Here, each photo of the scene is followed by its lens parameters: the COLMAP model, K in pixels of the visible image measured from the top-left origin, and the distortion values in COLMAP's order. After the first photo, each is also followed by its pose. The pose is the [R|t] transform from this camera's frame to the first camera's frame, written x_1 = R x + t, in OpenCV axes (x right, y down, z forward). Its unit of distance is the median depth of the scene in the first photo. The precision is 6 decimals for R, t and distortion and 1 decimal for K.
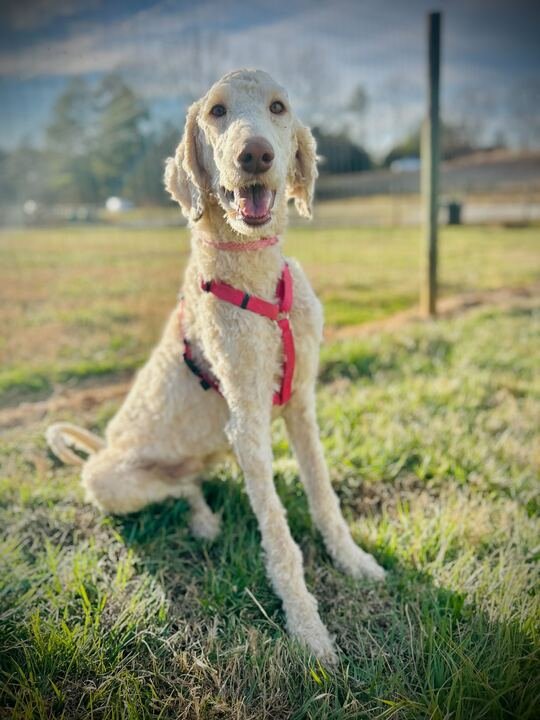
lens RADIAL K [[562.8, 0, 270.0], [0, 562.8, 360.0], [0, 0, 1]] dist [-0.005867, -0.001511]
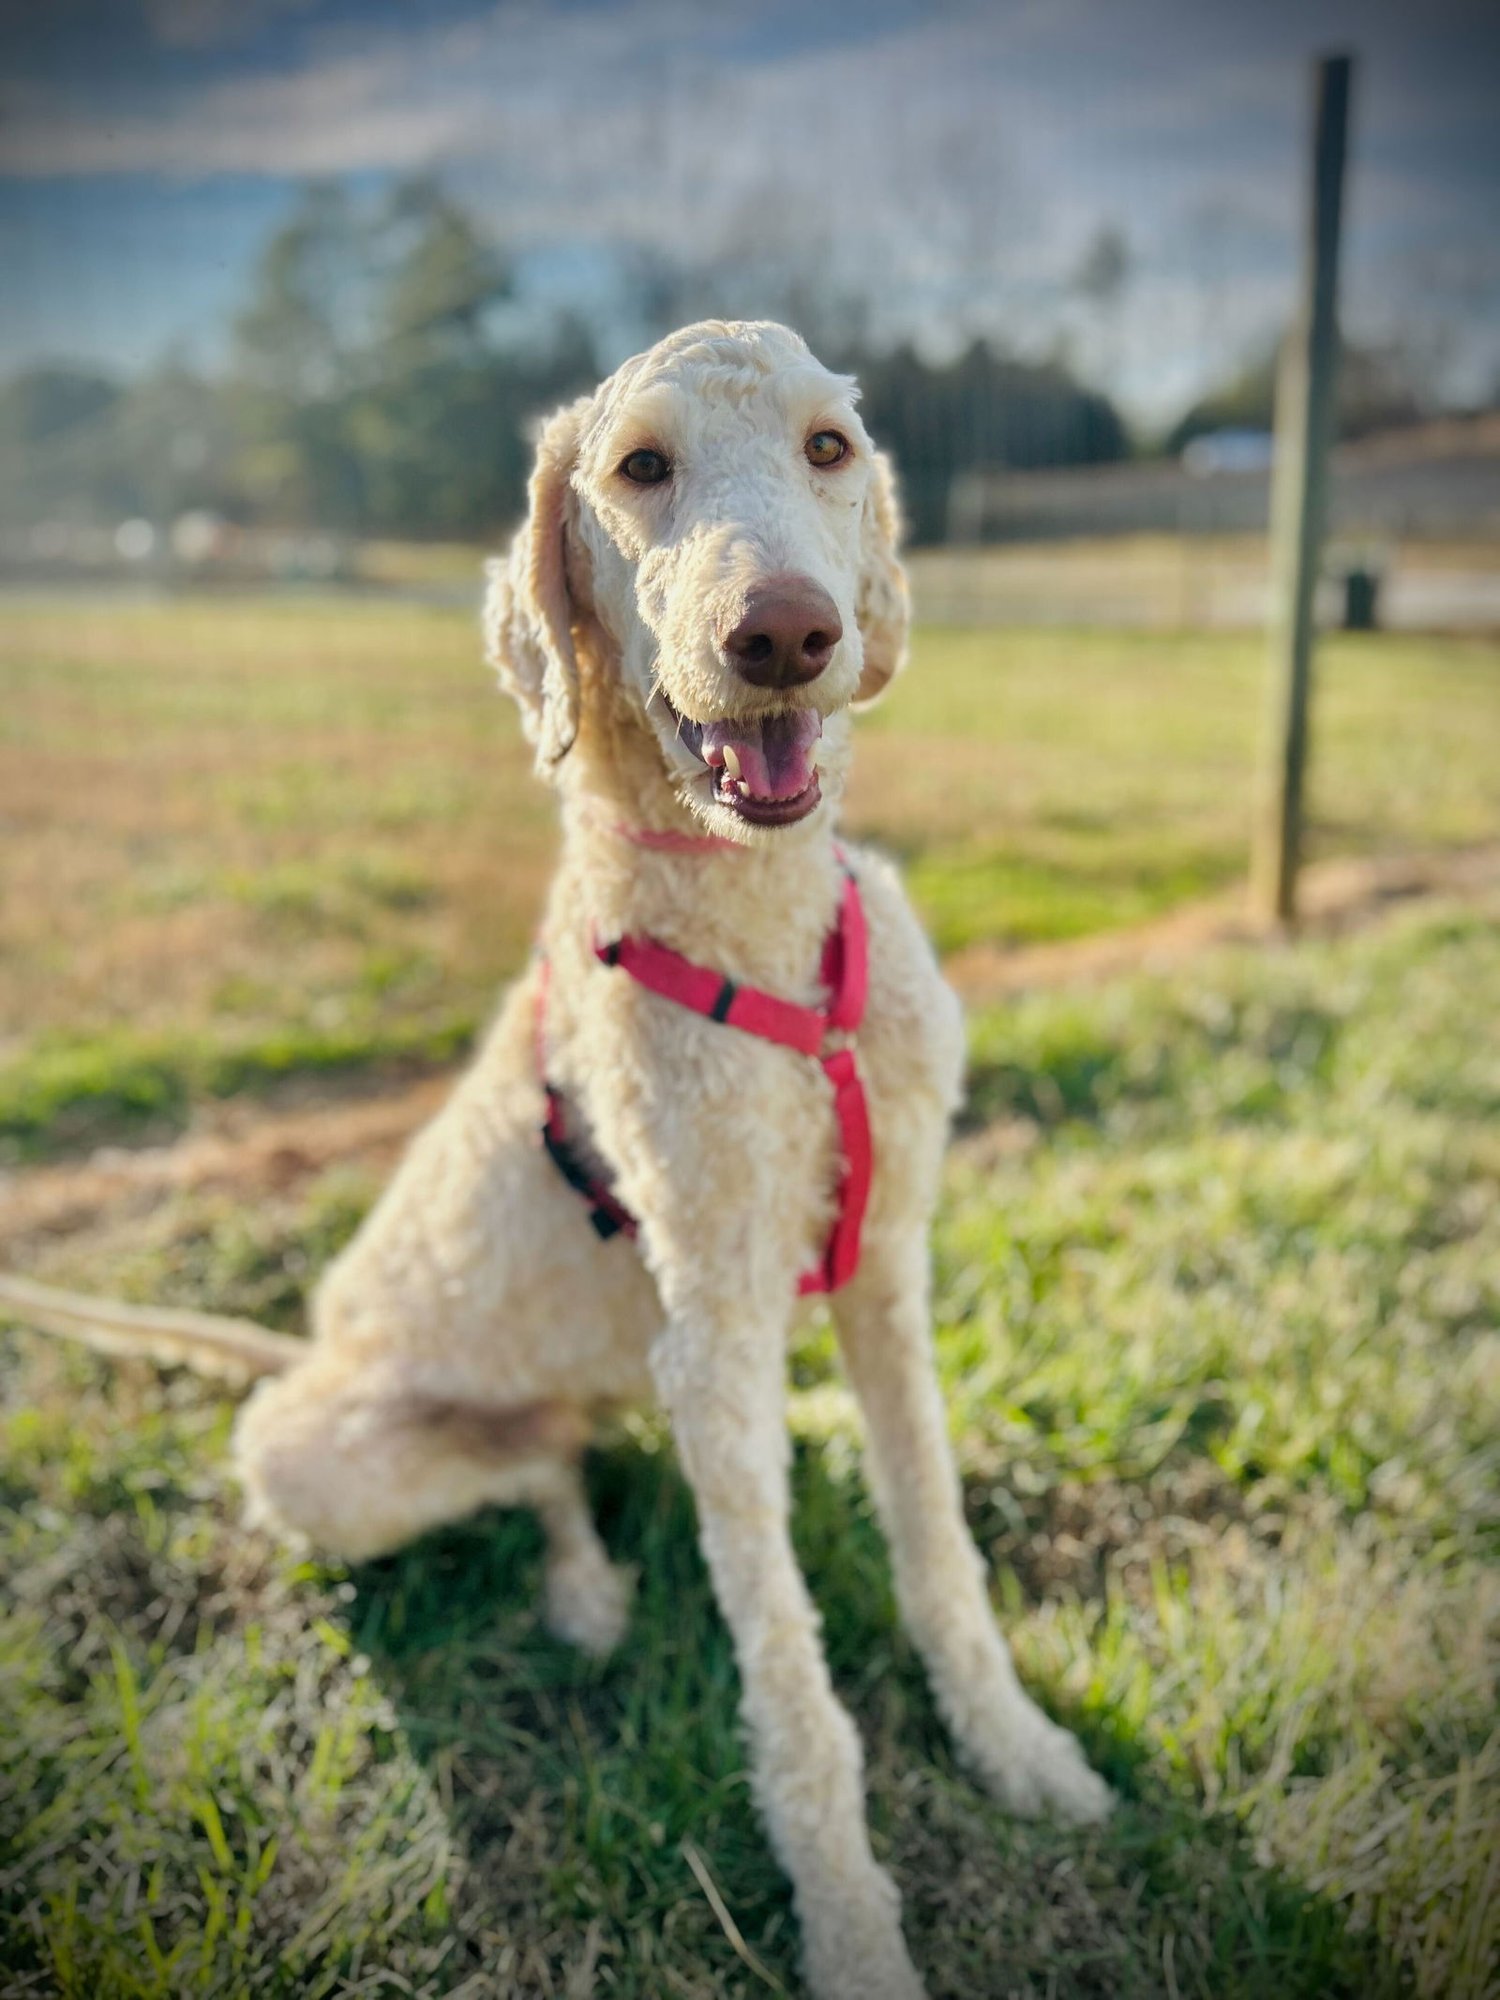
lens RADIAL K [[1563.3, 0, 750.0], [0, 1563.3, 1000.0], [0, 0, 1]] dist [-0.005867, -0.001511]
pose [[0.997862, 0.049370, -0.042835, 0.007268], [-0.048816, 0.998711, 0.013880, -0.089885], [0.043465, -0.011760, 0.998986, 0.060574]]
